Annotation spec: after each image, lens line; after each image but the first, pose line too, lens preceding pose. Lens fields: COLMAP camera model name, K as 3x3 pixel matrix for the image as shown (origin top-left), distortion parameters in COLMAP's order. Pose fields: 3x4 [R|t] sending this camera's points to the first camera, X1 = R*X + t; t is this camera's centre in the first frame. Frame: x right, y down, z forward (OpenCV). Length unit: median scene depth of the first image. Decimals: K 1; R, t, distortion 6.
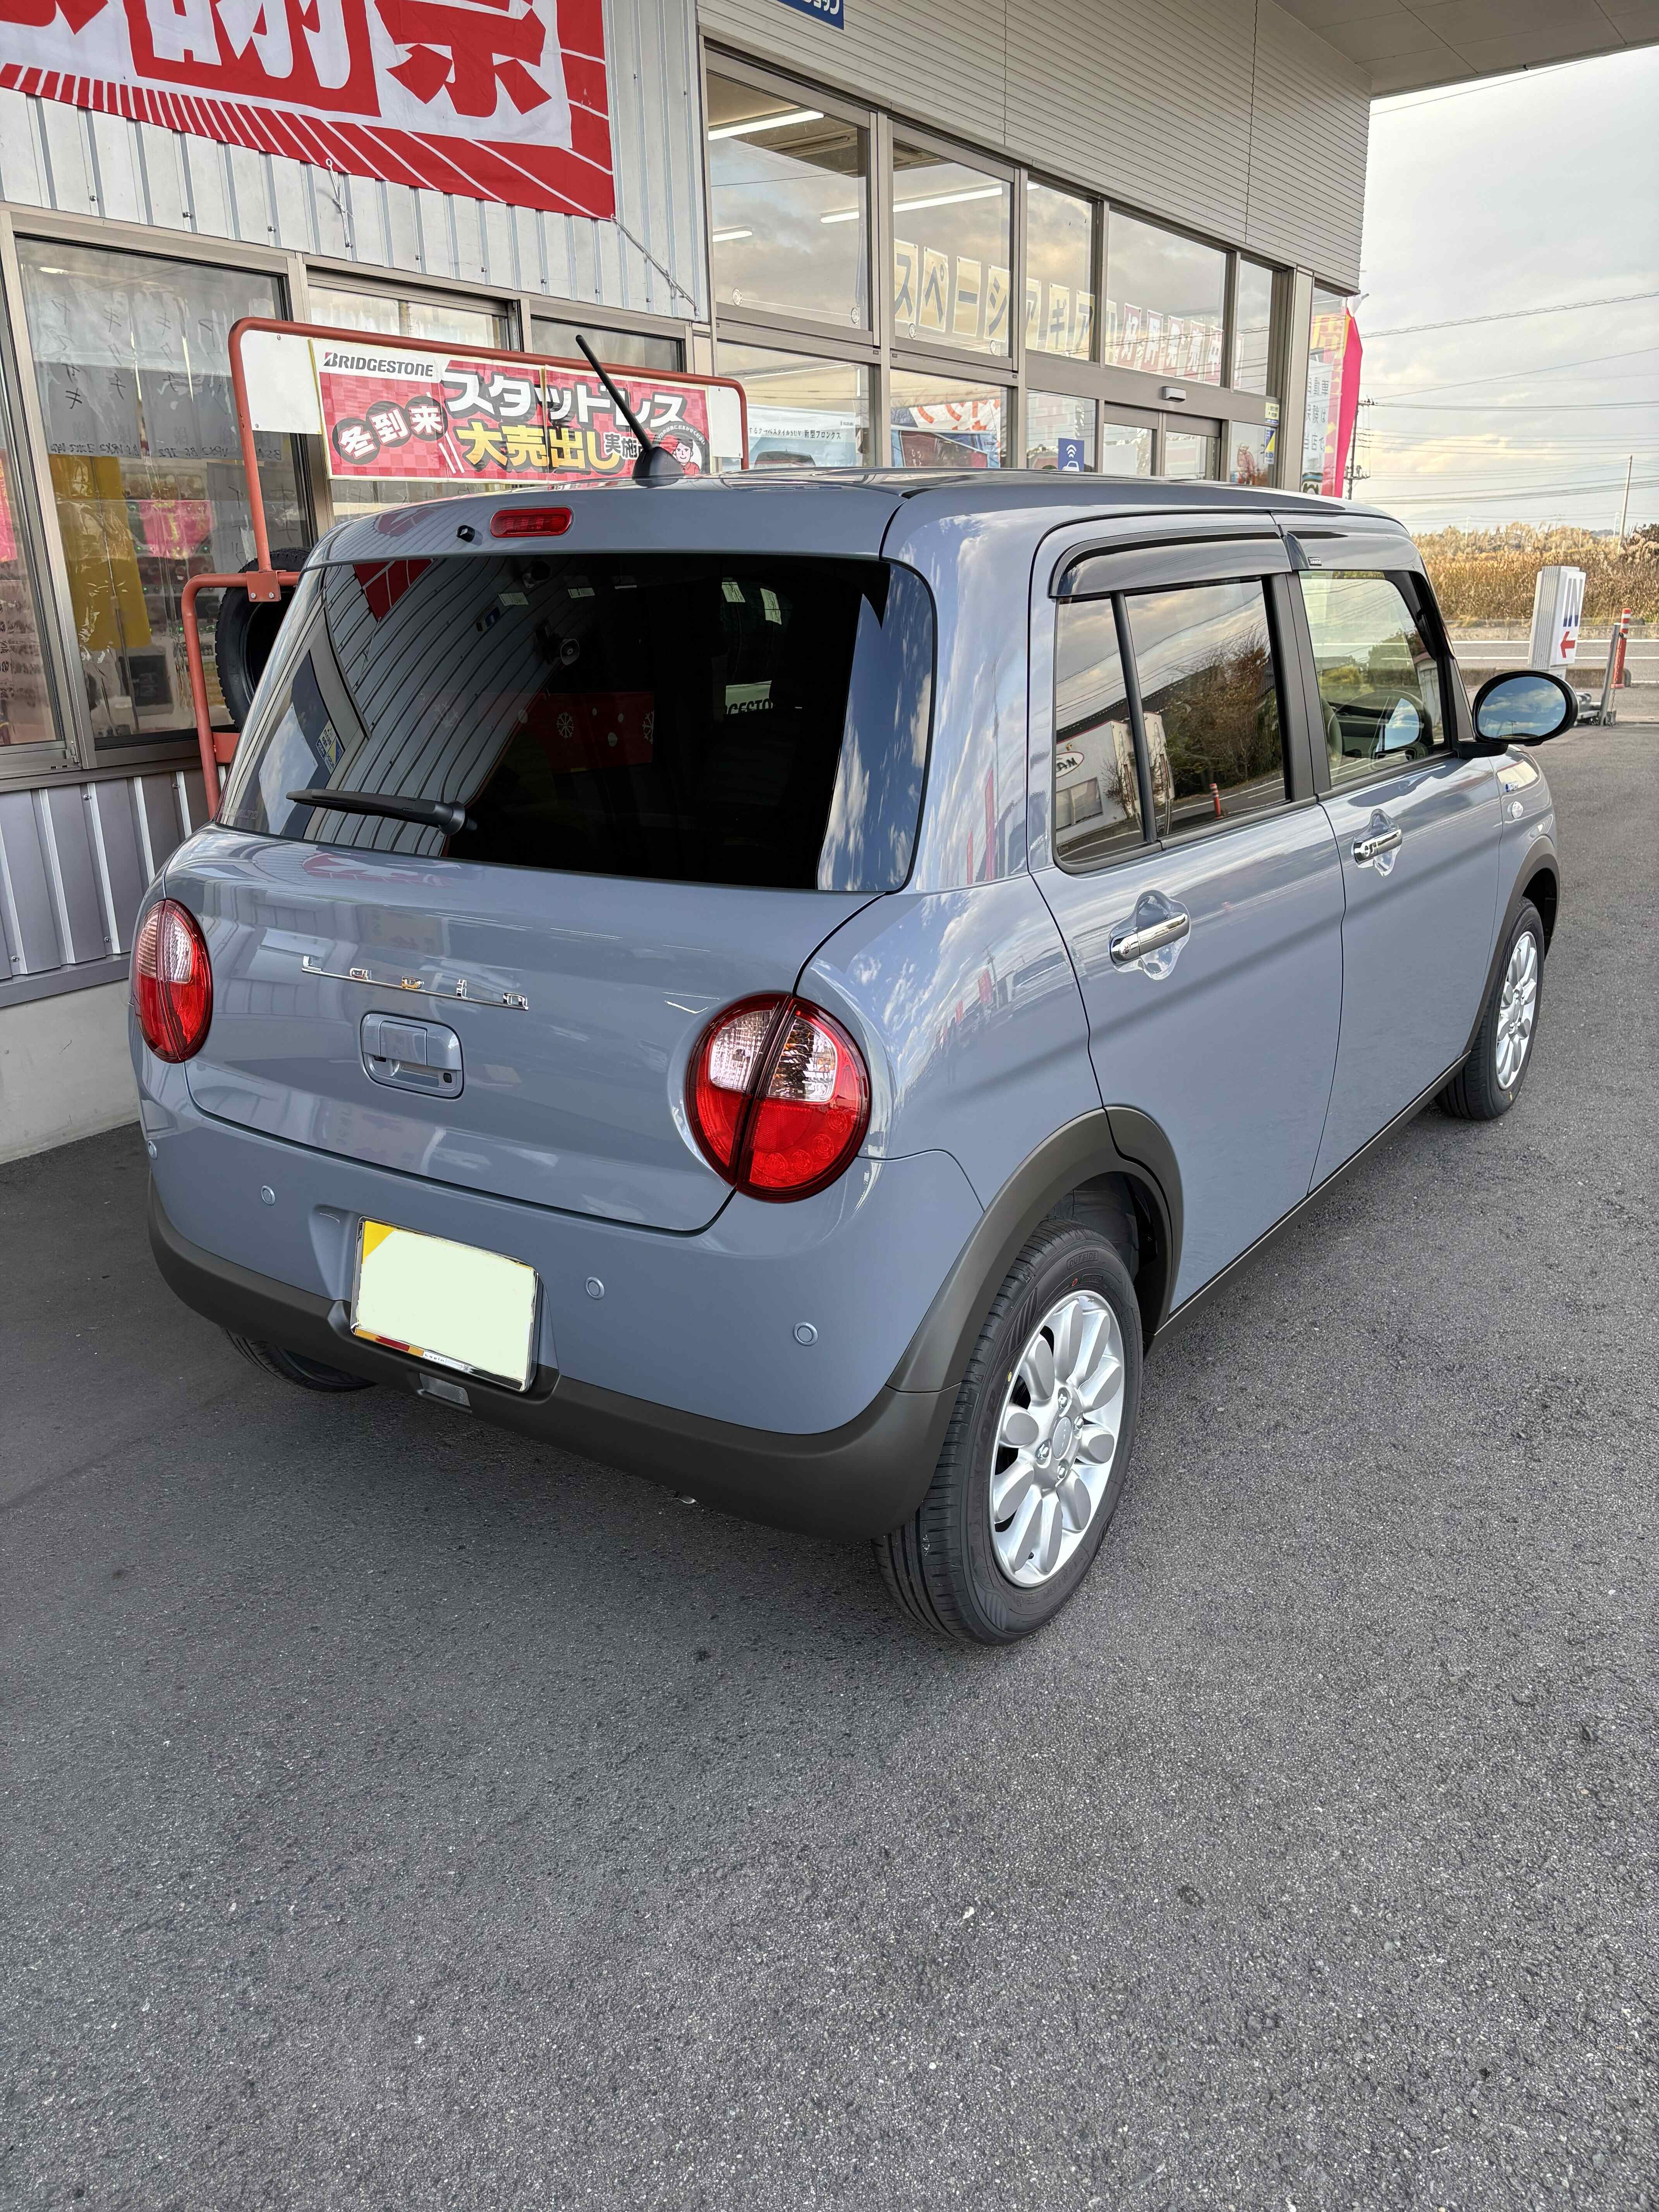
lens RADIAL K [[1716.2, 0, 829.6], [0, 1716.2, 1106.1], [0, 0, 1]] dist [0.026879, -0.002690]
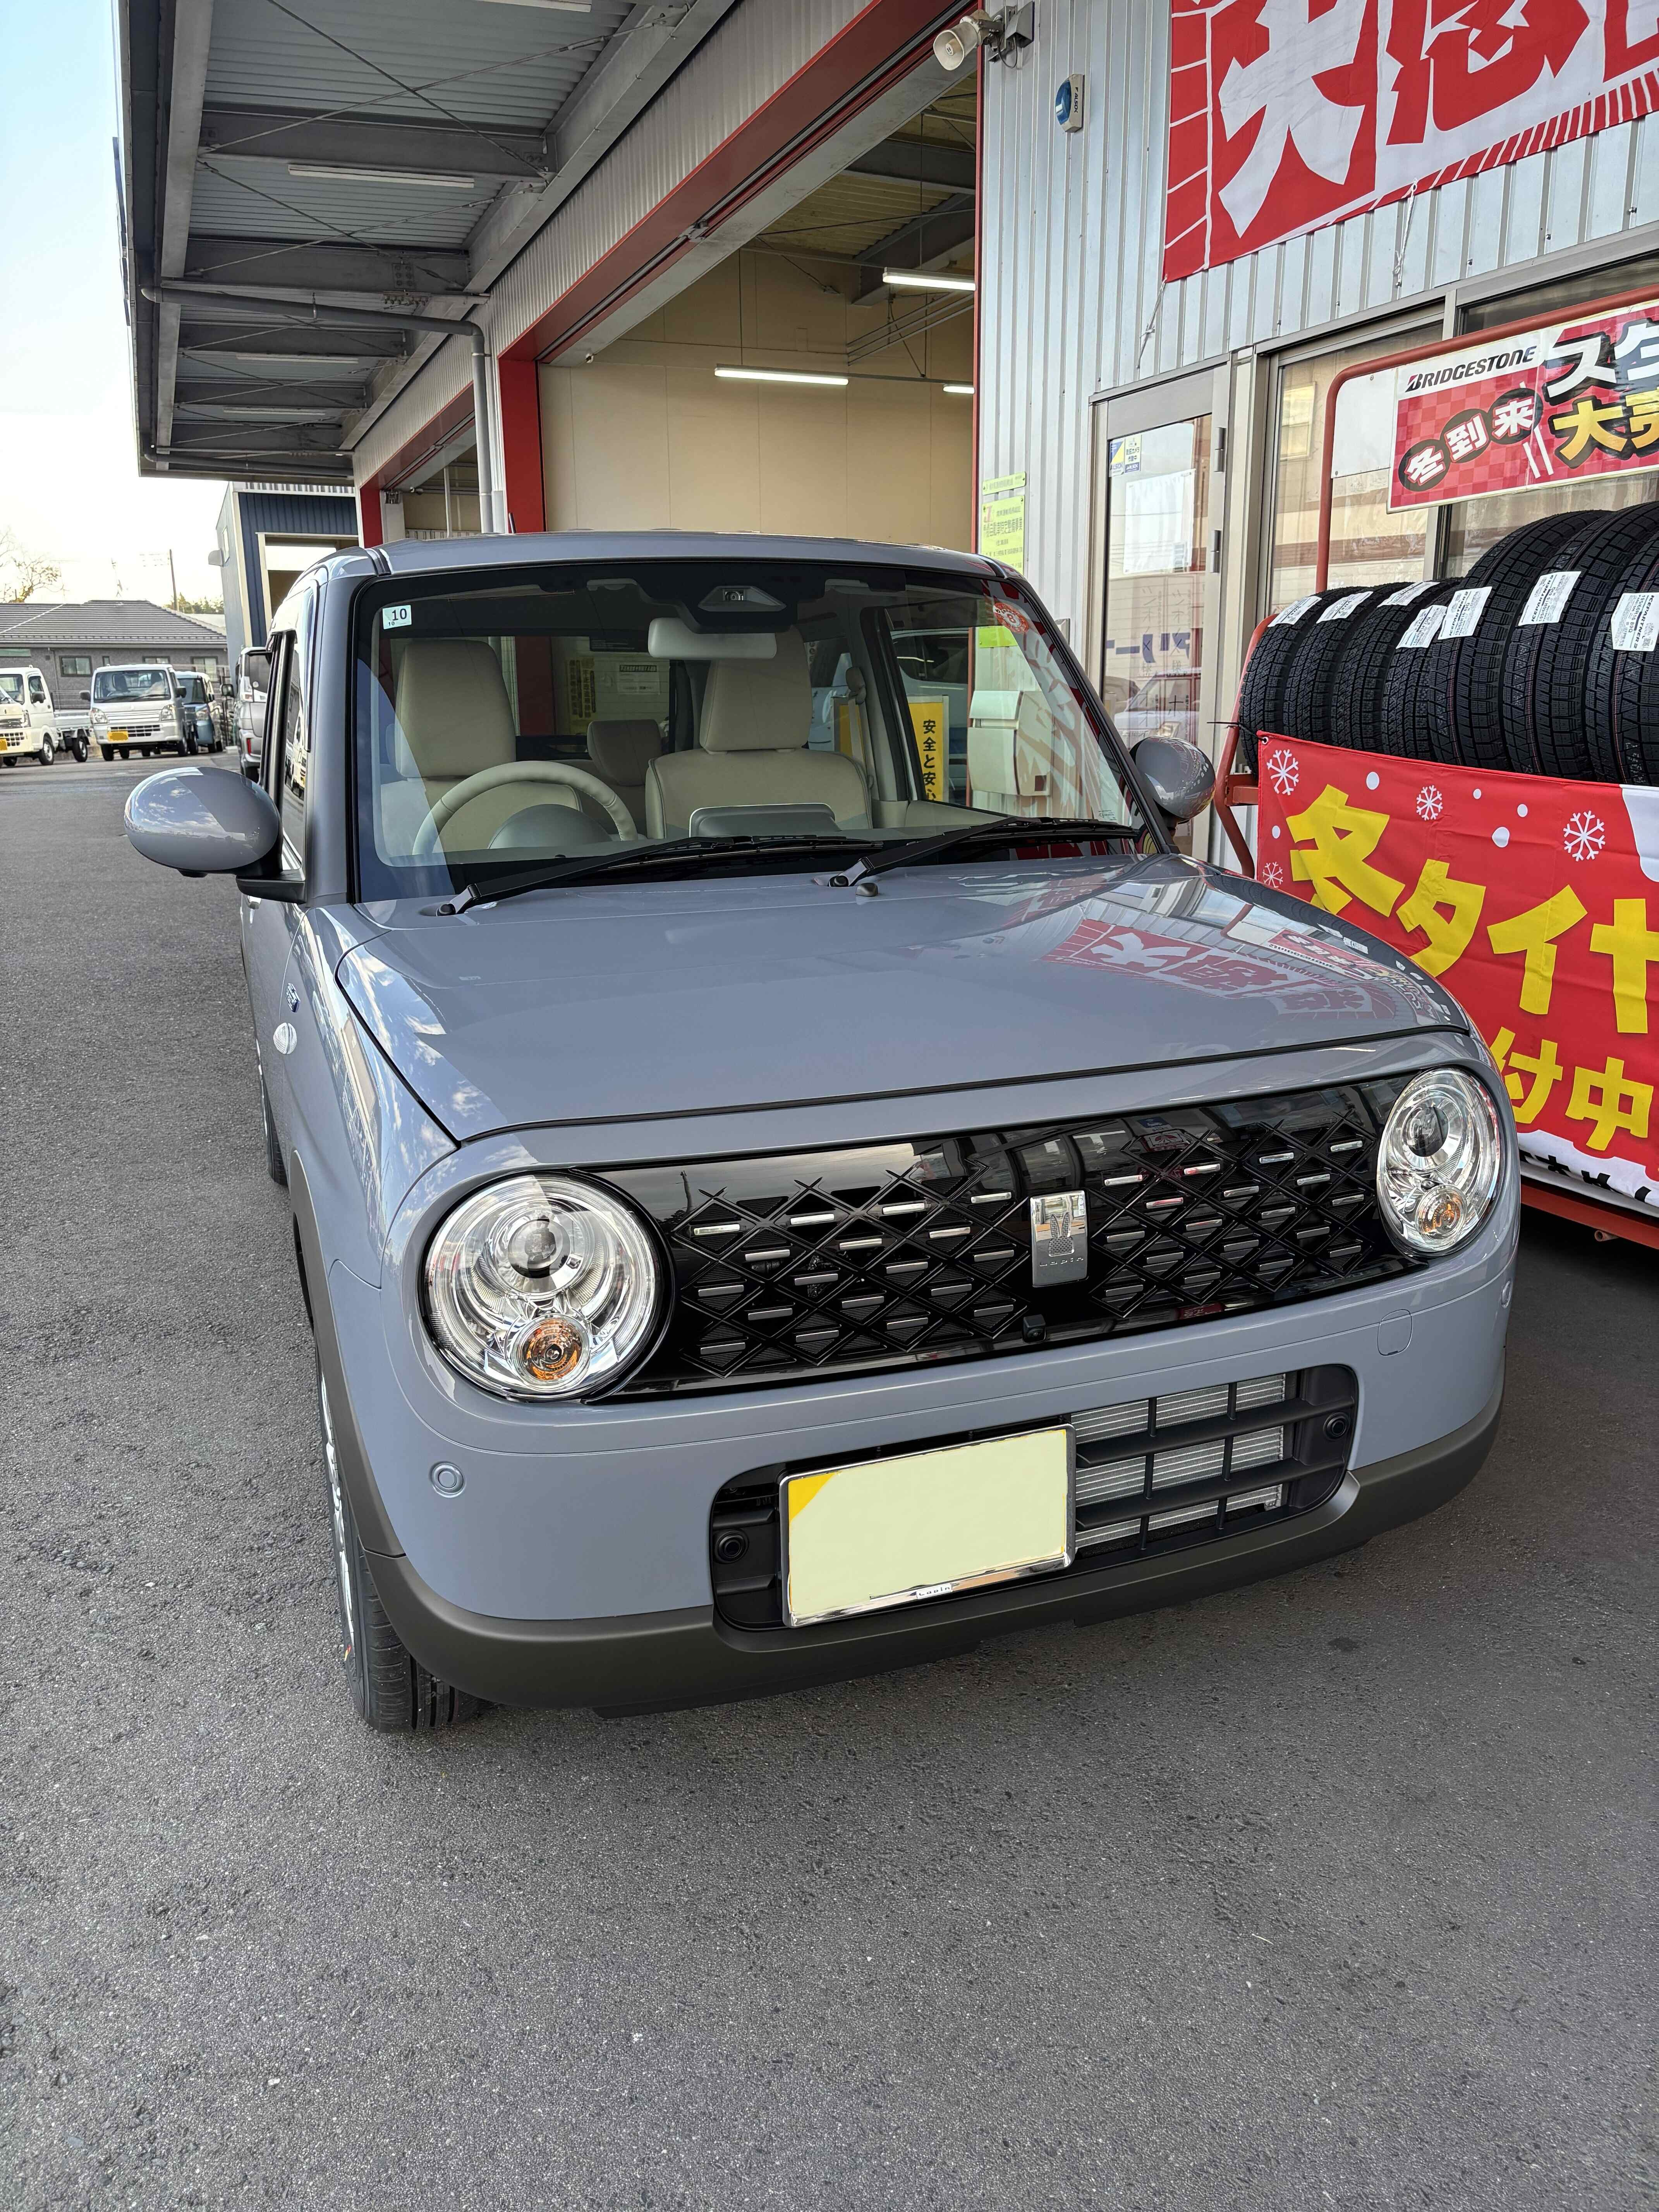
lens RADIAL K [[1665.5, 0, 837.6], [0, 1665.5, 1083.9], [0, 0, 1]] dist [0.097426, -0.101199]
pose [[-0.590116, 0.225856, -0.775082, 0.595037], [-0.208757, 0.884728, 0.416746, -0.356070], [0.779861, 0.407732, -0.474943, 1.158522]]
